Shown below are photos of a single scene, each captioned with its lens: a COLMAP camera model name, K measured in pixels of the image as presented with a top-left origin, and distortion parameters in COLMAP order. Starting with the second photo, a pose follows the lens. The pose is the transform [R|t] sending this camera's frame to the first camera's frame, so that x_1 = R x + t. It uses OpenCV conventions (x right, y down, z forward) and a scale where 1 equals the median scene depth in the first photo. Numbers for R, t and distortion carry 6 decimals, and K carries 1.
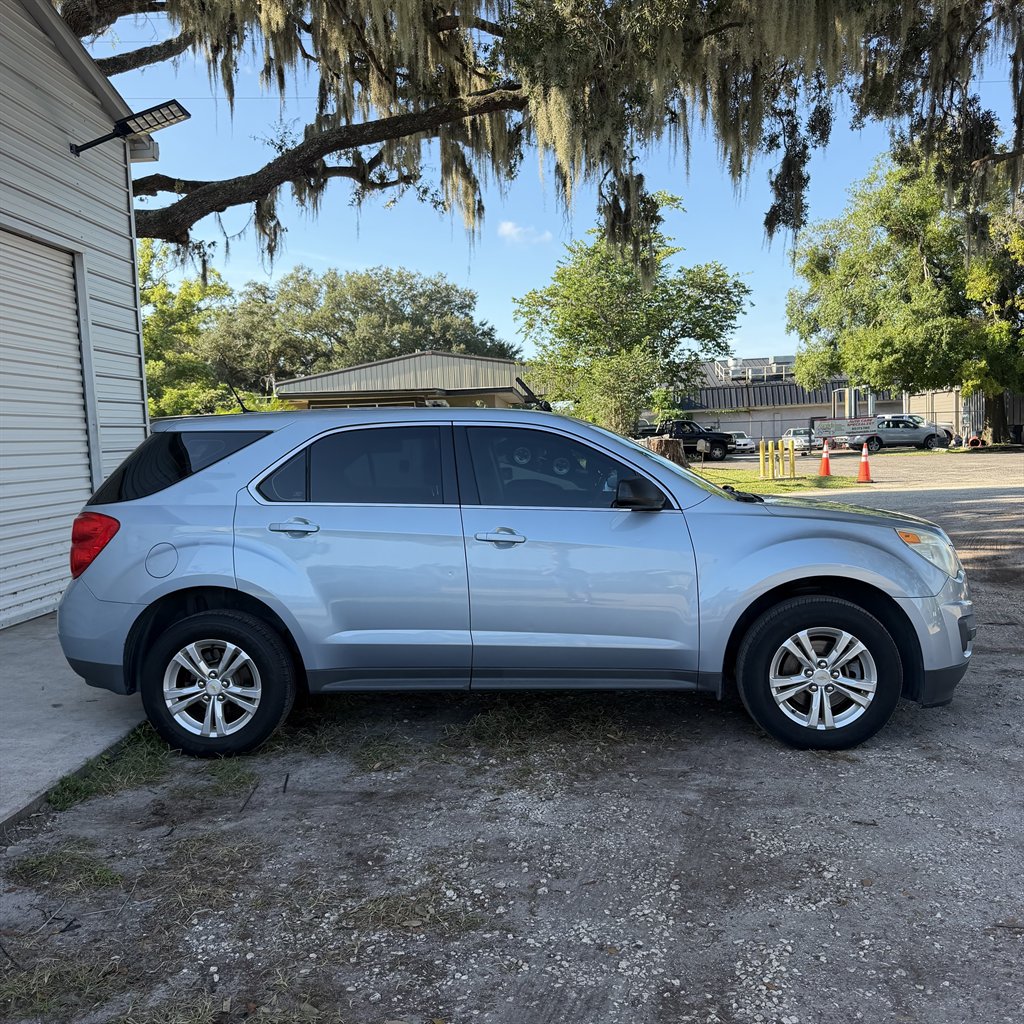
lens RADIAL K [[966.8, 0, 509.5], [0, 966.8, 505.4], [0, 0, 1]] dist [-0.008650, 0.000000]
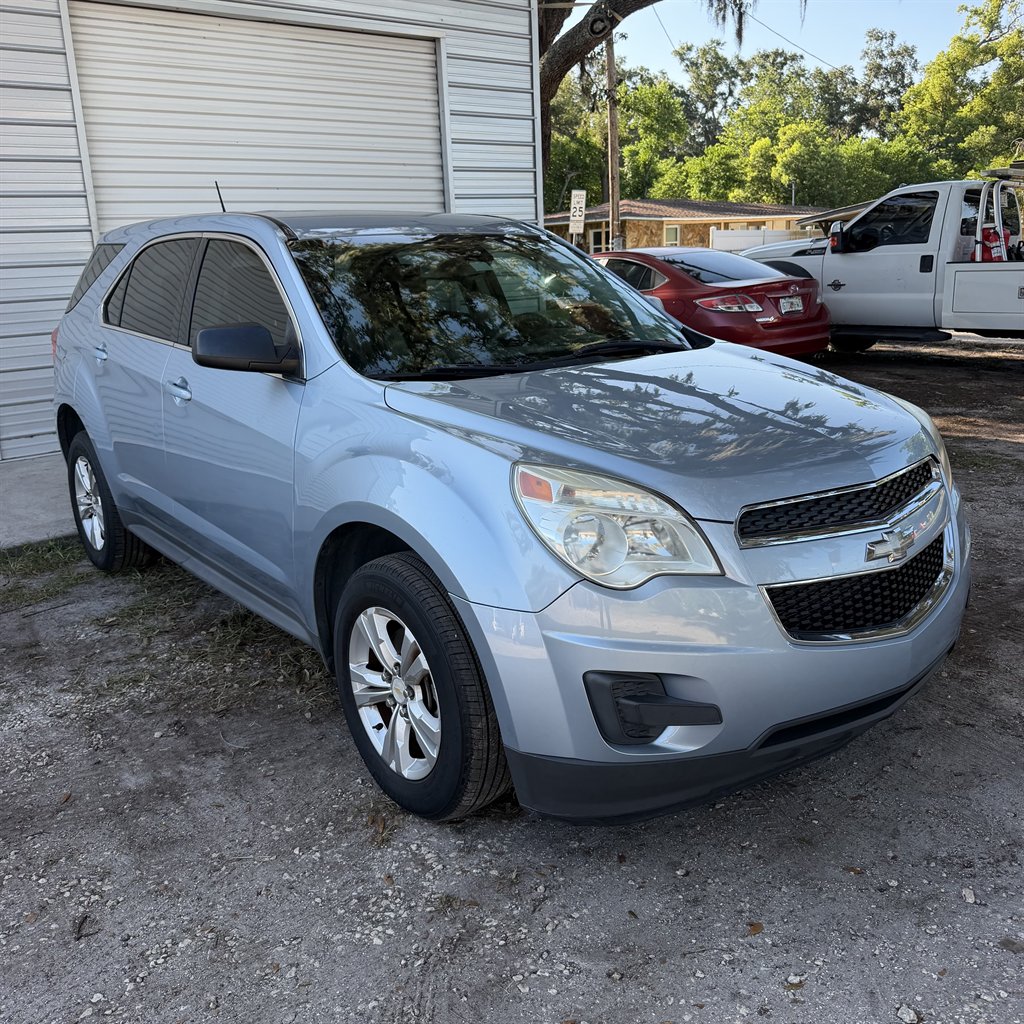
lens RADIAL K [[966.8, 0, 513.0], [0, 966.8, 518.3], [0, 0, 1]] dist [-0.008650, 0.000000]
pose [[0.678388, 0.214119, -0.702810, 0.216332], [-0.044159, 0.966744, 0.251905, -0.023321], [0.733375, -0.139854, 0.665283, 0.188059]]
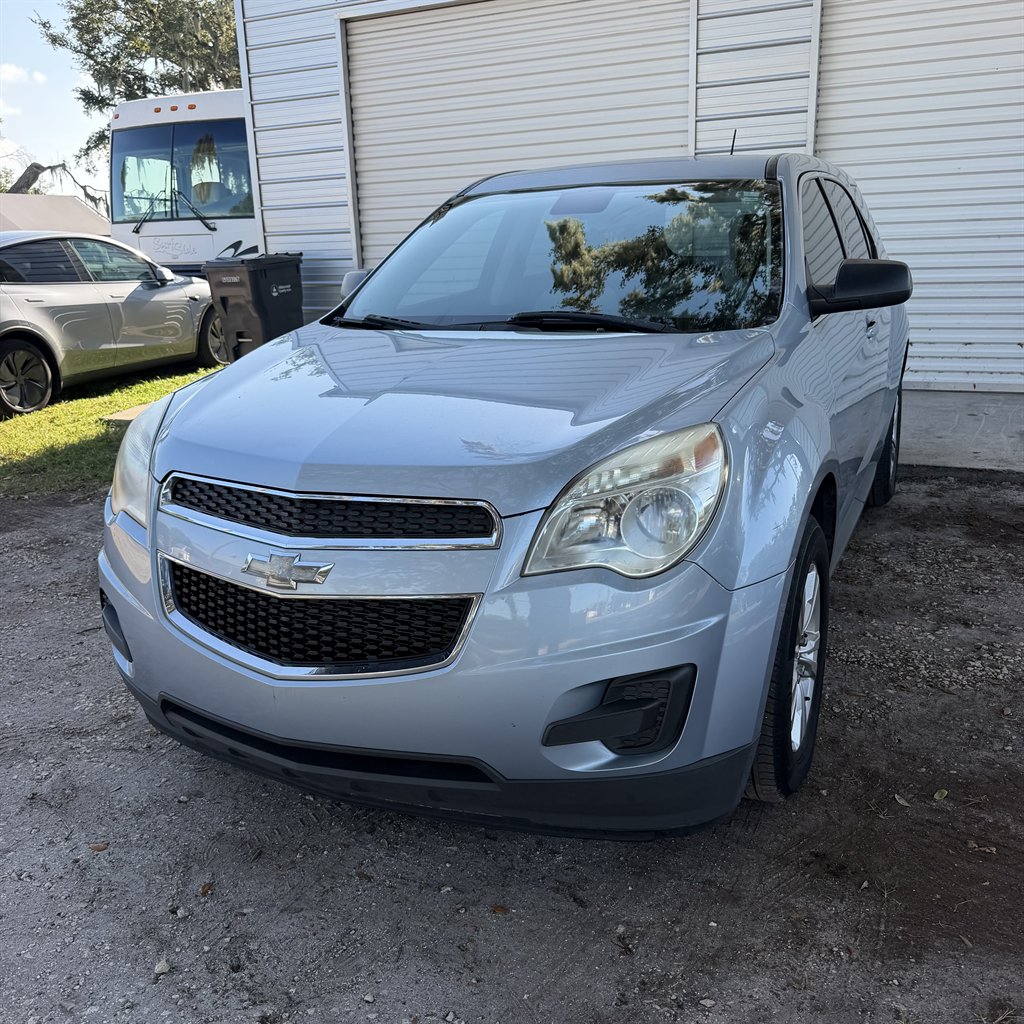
lens RADIAL K [[966.8, 0, 517.7], [0, 966.8, 513.8], [0, 0, 1]] dist [-0.008650, 0.000000]
pose [[-0.354632, 0.275701, -0.893434, 0.248117], [-0.028052, 0.951971, 0.304899, -0.026060], [0.934585, 0.133190, -0.329866, 0.398780]]
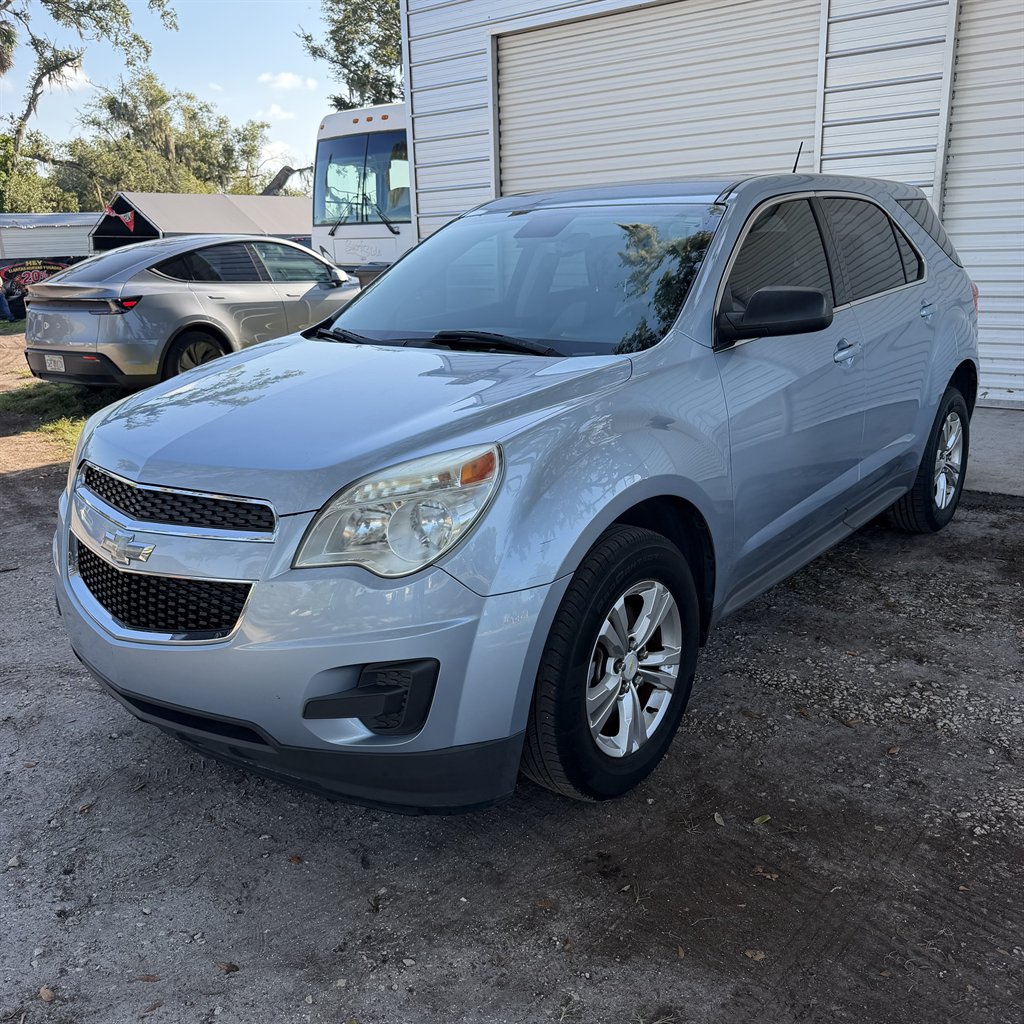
lens RADIAL K [[966.8, 0, 515.7], [0, 966.8, 511.4], [0, 0, 1]] dist [-0.008650, 0.000000]
pose [[-0.562369, 0.245763, -0.789520, 0.232980], [-0.021665, 0.950104, 0.311181, -0.032986], [0.826602, 0.192104, -0.528985, 0.454734]]
